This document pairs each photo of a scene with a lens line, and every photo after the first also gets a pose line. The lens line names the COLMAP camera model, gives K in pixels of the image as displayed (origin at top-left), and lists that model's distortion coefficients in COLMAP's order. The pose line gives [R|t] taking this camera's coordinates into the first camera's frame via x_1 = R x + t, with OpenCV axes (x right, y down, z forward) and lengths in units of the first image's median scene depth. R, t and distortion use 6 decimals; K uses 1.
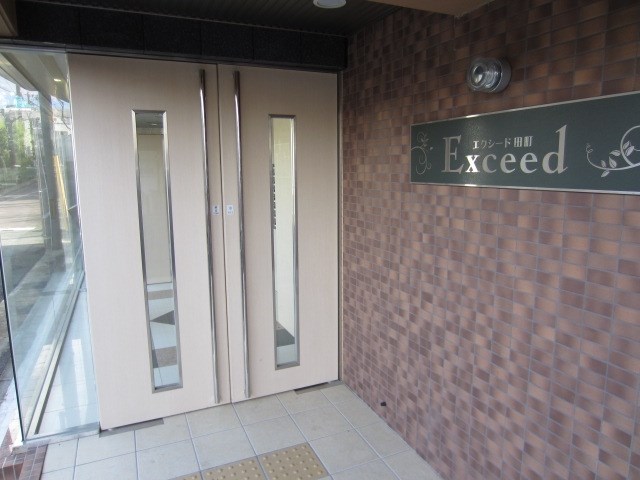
lens RADIAL K [[455.1, 0, 316.3], [0, 455.1, 239.6], [0, 0, 1]] dist [-0.036491, 0.014773]
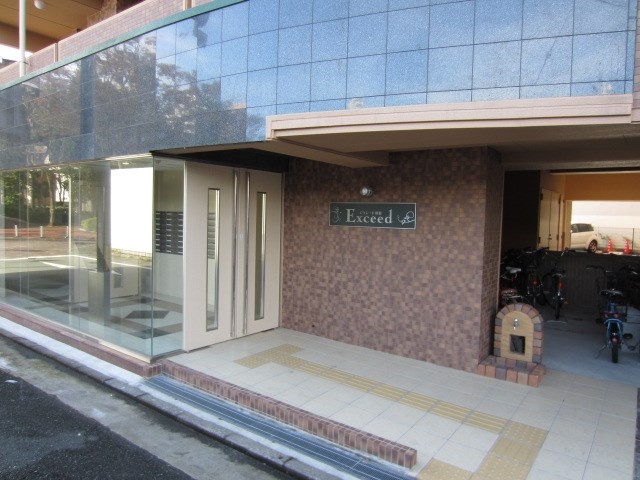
lens RADIAL K [[455.1, 0, 322.0], [0, 455.1, 240.2], [0, 0, 1]] dist [-0.036491, 0.014773]
pose [[0.869042, 0.006501, 0.494695, -1.149634], [0.042731, 0.995191, -0.088144, 0.187306], [-0.492889, 0.097740, 0.864585, -1.219177]]
